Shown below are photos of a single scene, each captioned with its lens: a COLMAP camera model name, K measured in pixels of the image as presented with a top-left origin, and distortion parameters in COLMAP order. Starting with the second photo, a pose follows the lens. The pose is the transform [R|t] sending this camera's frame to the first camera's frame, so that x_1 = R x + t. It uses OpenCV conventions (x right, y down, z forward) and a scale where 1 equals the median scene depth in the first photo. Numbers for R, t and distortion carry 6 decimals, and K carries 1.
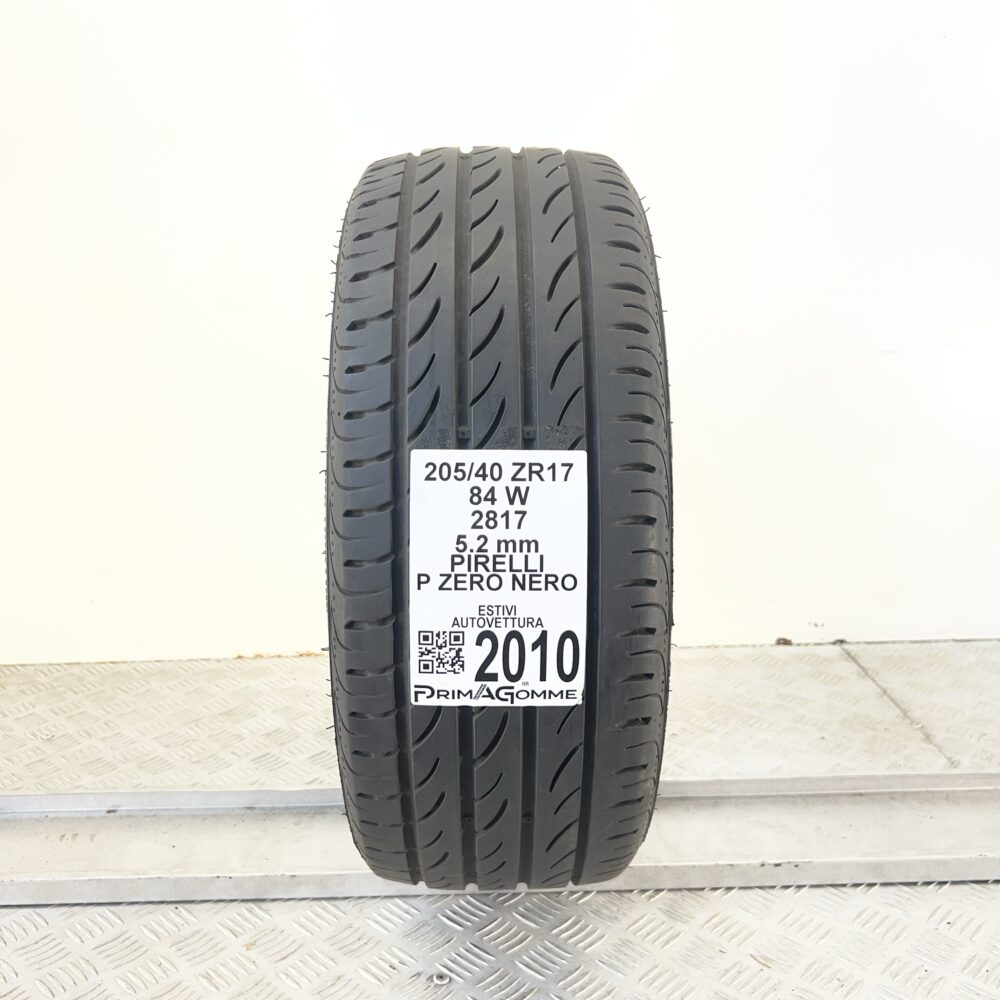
lens RADIAL K [[1020.6, 0, 500.0], [0, 1020.6, 500.0], [0, 0, 1]] dist [0.170417, -0.544648]
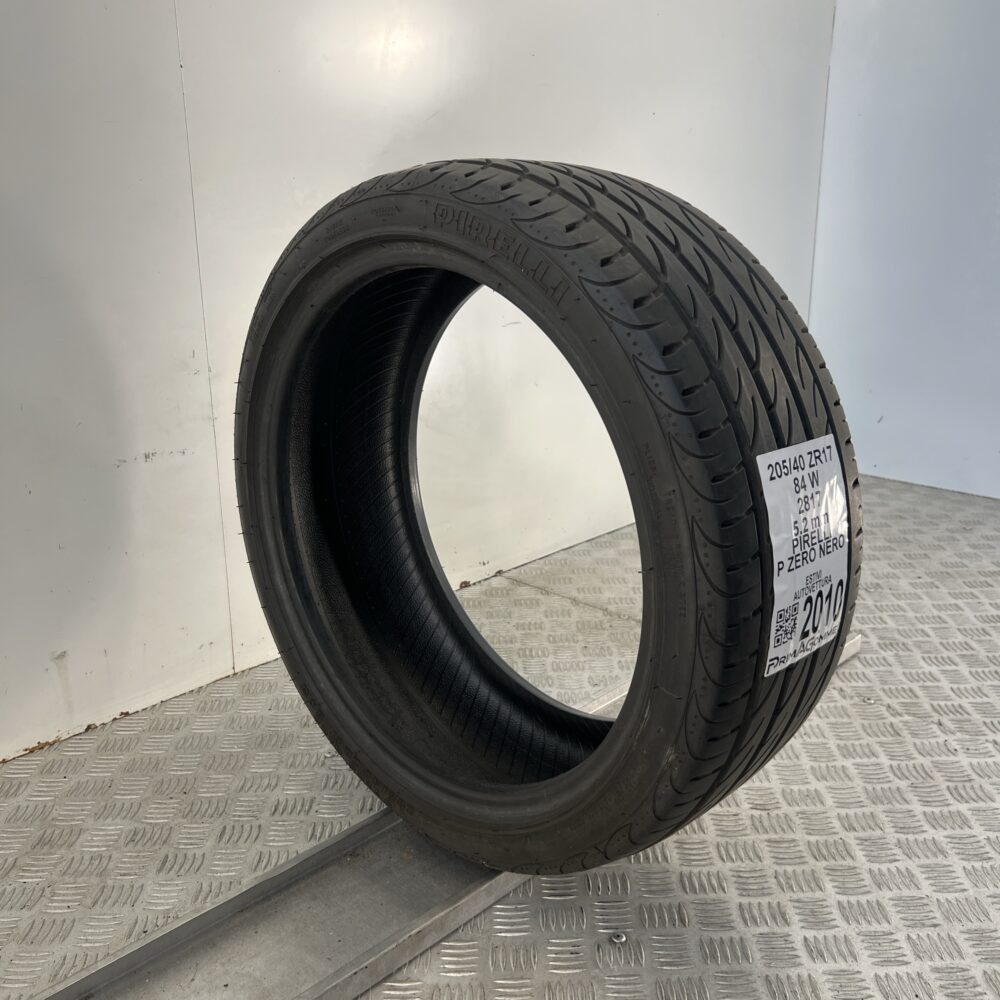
lens RADIAL K [[1020.6, 0, 500.0], [0, 1020.6, 500.0], [0, 0, 1]] dist [0.170417, -0.544648]
pose [[0.707938, -0.192999, 0.679393, -1.056671], [0.161429, 0.980692, 0.110379, -0.171276], [-0.687578, 0.031533, 0.725425, 0.376287]]
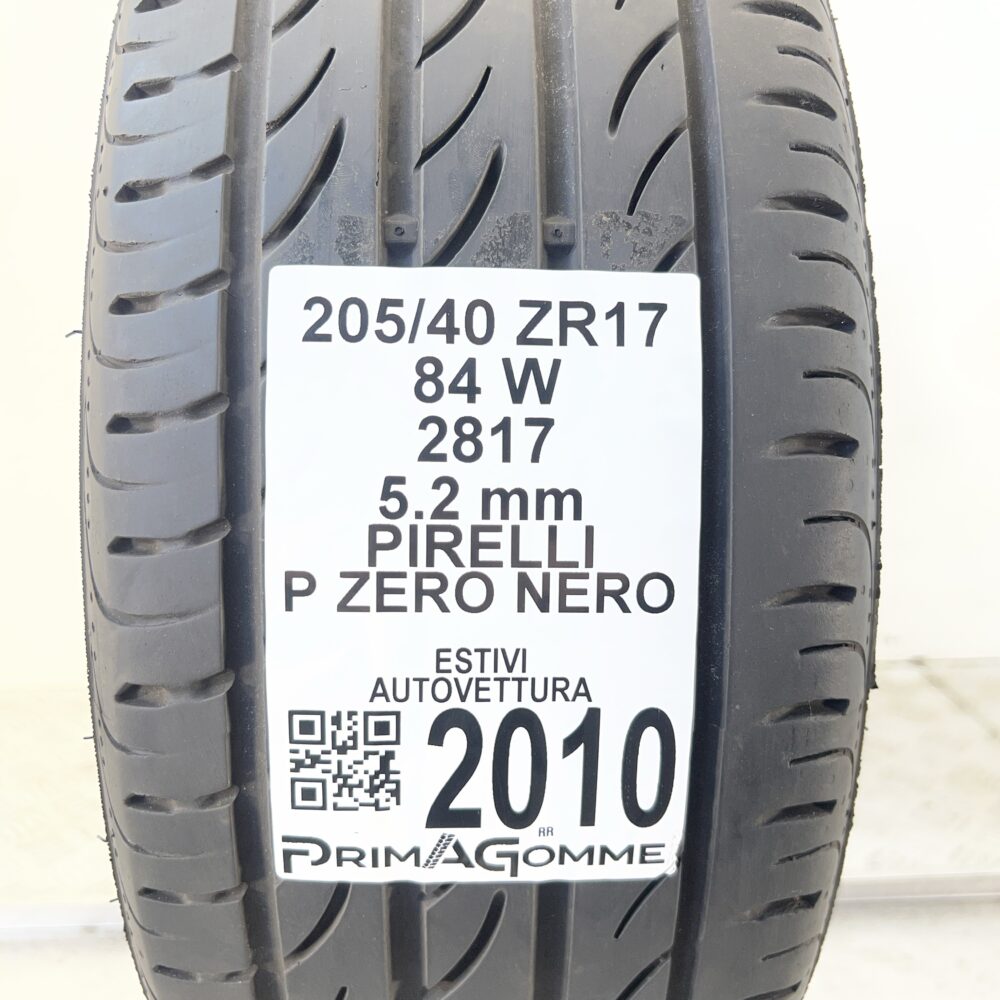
lens RADIAL K [[1020.6, 0, 500.0], [0, 1020.6, 500.0], [0, 0, 1]] dist [0.170417, -0.544648]
pose [[0.999518, 0.004207, 0.030758, -0.007934], [-0.004260, 0.999990, 0.001678, 0.042472], [-0.030751, -0.001808, 0.999525, 0.585871]]
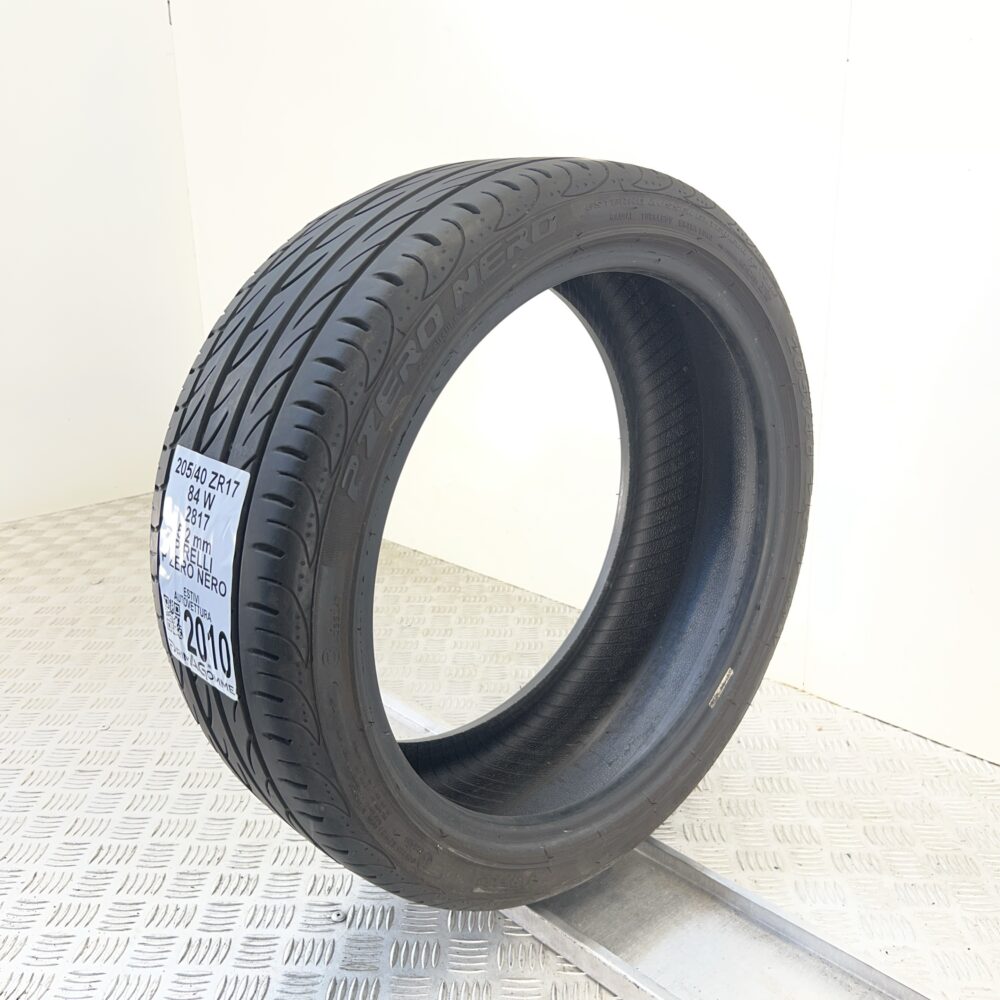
lens RADIAL K [[1020.6, 0, 500.0], [0, 1020.6, 500.0], [0, 0, 1]] dist [0.170417, -0.544648]
pose [[0.653595, 0.208785, -0.727477, 1.035771], [-0.171974, 0.977024, 0.125895, -0.200076], [0.737047, 0.042823, 0.674483, 0.471338]]
